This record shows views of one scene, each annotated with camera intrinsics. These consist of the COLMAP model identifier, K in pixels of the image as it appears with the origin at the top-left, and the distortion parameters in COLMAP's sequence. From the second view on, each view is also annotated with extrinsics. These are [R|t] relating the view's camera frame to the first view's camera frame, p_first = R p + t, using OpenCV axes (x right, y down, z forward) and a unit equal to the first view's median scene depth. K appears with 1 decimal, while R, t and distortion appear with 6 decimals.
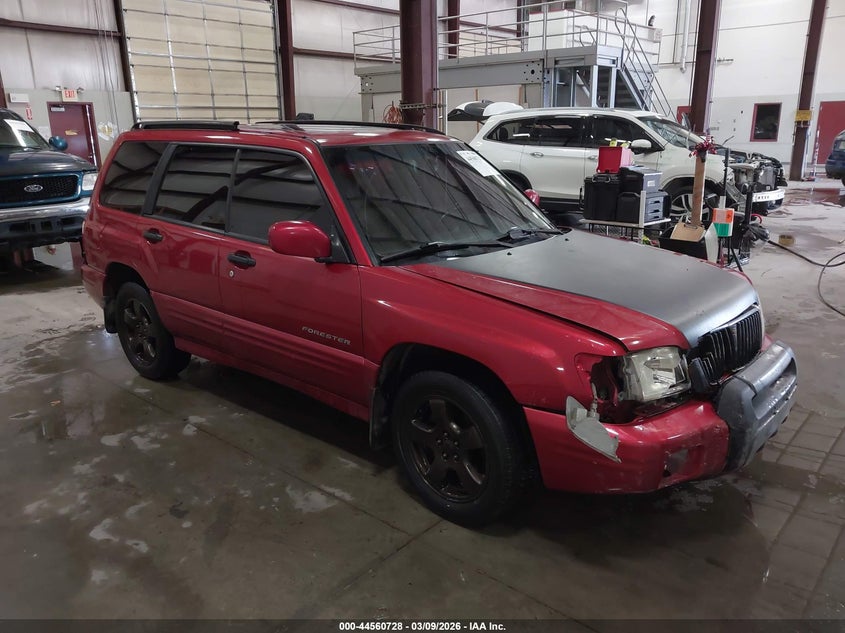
lens RADIAL K [[661.6, 0, 425.7], [0, 661.6, 319.5], [0, 0, 1]] dist [0.033359, -0.002974]
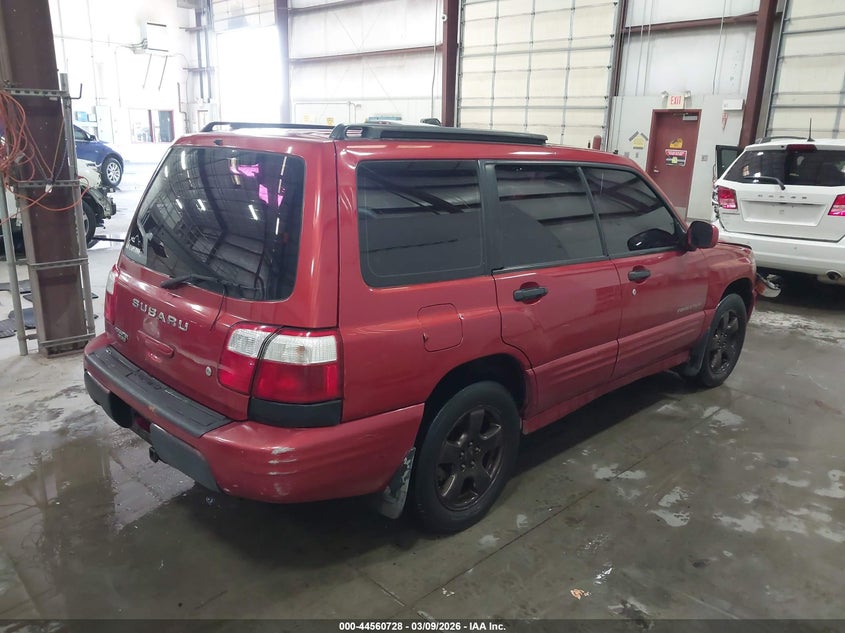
lens RADIAL K [[661.6, 0, 425.3], [0, 661.6, 316.1], [0, 0, 1]] dist [0.033359, -0.002974]
pose [[0.072597, -0.247814, 0.966084, -1.225506], [0.238195, 0.944918, 0.224485, -0.317356], [-0.968500, 0.213820, 0.127627, 1.132102]]
